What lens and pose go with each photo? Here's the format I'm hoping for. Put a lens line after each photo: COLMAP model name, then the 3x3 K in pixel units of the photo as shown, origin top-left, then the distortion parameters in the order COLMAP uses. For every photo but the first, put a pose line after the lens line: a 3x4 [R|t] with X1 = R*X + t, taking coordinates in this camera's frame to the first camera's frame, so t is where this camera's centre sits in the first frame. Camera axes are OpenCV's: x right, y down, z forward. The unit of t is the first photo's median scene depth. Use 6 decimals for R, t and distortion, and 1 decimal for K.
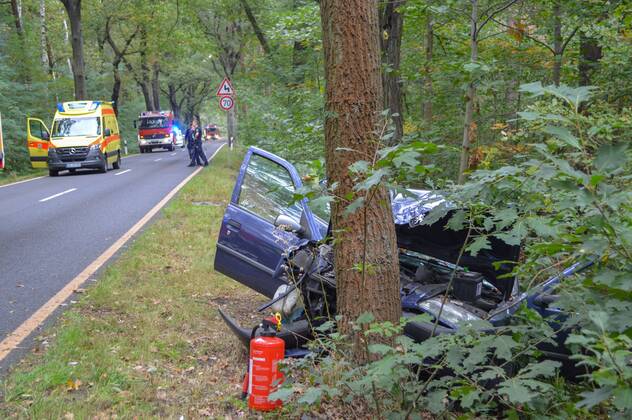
lens RADIAL K [[947.1, 0, 316.1], [0, 947.1, 210.0], [0, 0, 1]] dist [-0.048230, 0.000000]
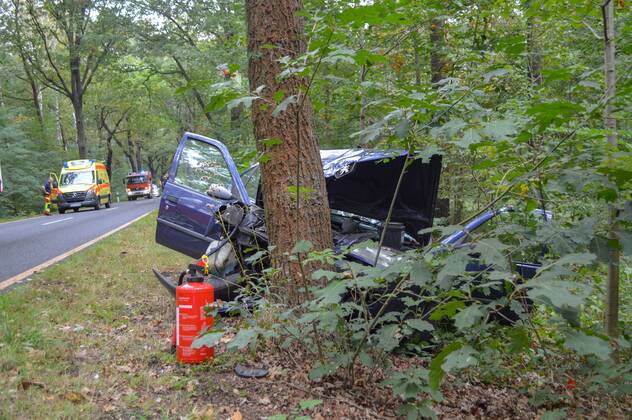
lens RADIAL K [[622.9, 0, 316.2], [0, 622.9, 208.8], [0, 0, 1]] dist [-0.078030, 0.000000]
pose [[0.993608, -0.041268, 0.105076, 0.004721], [0.046101, 0.997968, -0.043986, 0.080549], [-0.103047, 0.048549, 0.993491, 0.328456]]
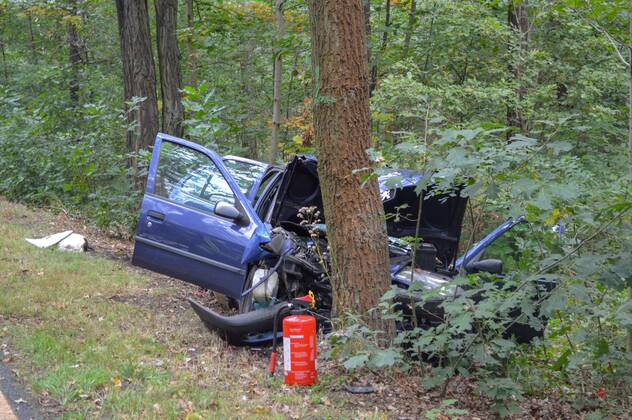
lens RADIAL K [[1118.3, 0, 319.3], [0, 1118.3, 207.4], [0, 0, 1]] dist [-0.005376, 0.000000]
pose [[0.947162, -0.064146, 0.314277, -0.349774], [0.060815, 0.997941, 0.020402, -0.007066], [-0.314939, -0.000212, 0.949112, -0.150507]]
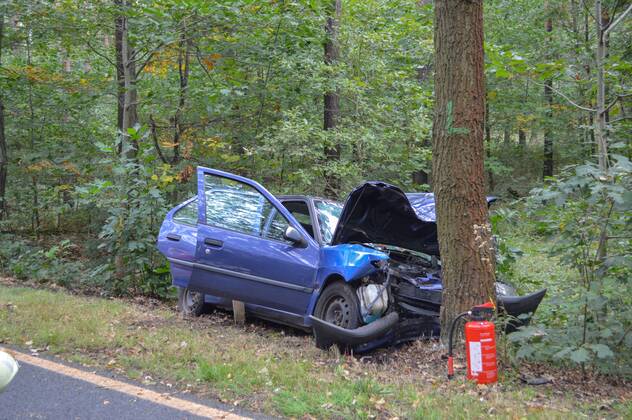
lens RADIAL K [[849.7, 0, 315.9], [0, 849.7, 210.7], [0, 0, 1]] dist [-0.041938, 0.000000]
pose [[0.733601, -0.078520, 0.675029, -0.764739], [0.086737, 0.995997, 0.021591, -0.035696], [-0.674023, 0.042711, 0.737475, 0.305694]]
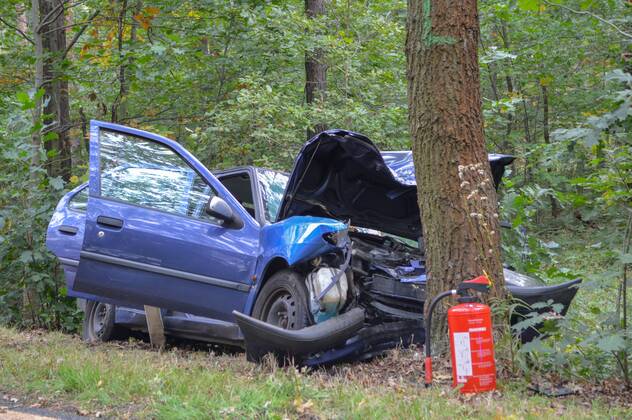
lens RADIAL K [[1118.3, 0, 317.9], [0, 1118.3, 211.8], [0, 0, 1]] dist [-0.005376, 0.000000]
pose [[0.745480, -0.051331, 0.664548, -0.658887], [0.100031, 0.994354, -0.035407, 0.066182], [-0.658979, 0.092870, 0.746406, 0.315905]]
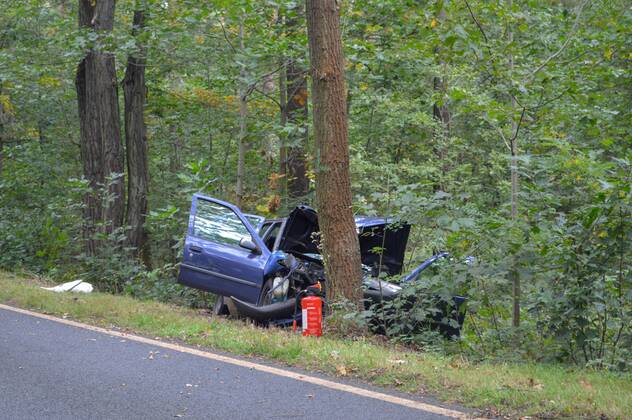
lens RADIAL K [[1376.6, 0, 315.3], [0, 1376.6, 211.2], [0, 0, 1]] dist [0.052408, 0.000000]
pose [[0.918537, -0.033893, 0.393879, -0.888099], [0.059882, 0.996750, -0.053877, 0.097977], [-0.390773, 0.073075, 0.917582, -1.148802]]
